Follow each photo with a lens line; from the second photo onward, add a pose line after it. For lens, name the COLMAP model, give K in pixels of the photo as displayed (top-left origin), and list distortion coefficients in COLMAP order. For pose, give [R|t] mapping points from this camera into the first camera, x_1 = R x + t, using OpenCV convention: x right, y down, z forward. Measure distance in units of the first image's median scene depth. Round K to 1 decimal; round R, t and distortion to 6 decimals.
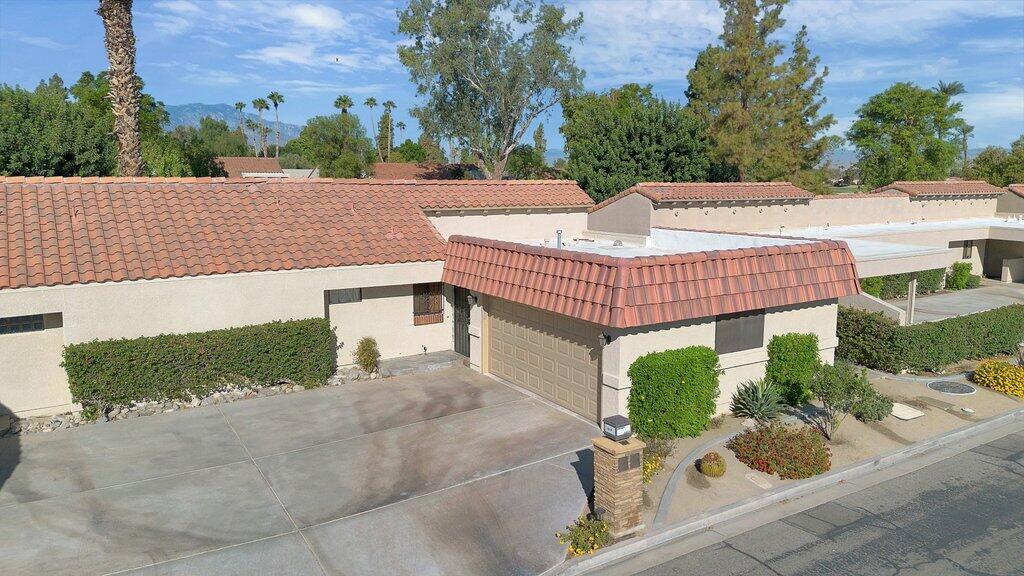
lens RADIAL K [[727.6, 0, 515.9], [0, 727.6, 285.6], [0, 0, 1]] dist [0.077182, -0.079134]
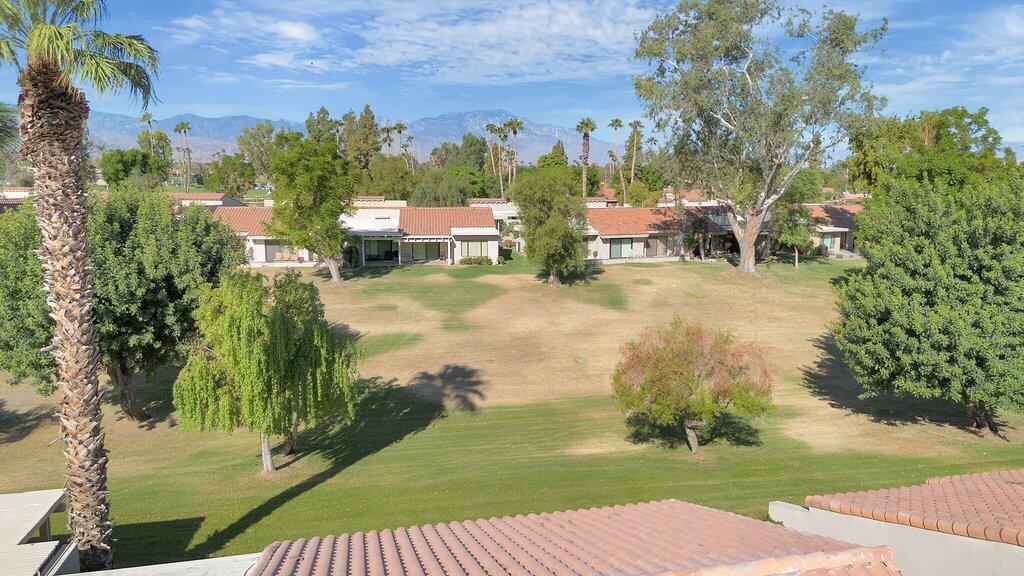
lens RADIAL K [[727.6, 0, 515.9], [0, 727.6, 285.6], [0, 0, 1]] dist [0.077182, -0.079134]
pose [[0.940142, 0.053432, -0.336567, 0.005523], [-0.053214, 0.998534, 0.009879, -0.094556], [0.336602, 0.008623, 0.941608, 0.185770]]
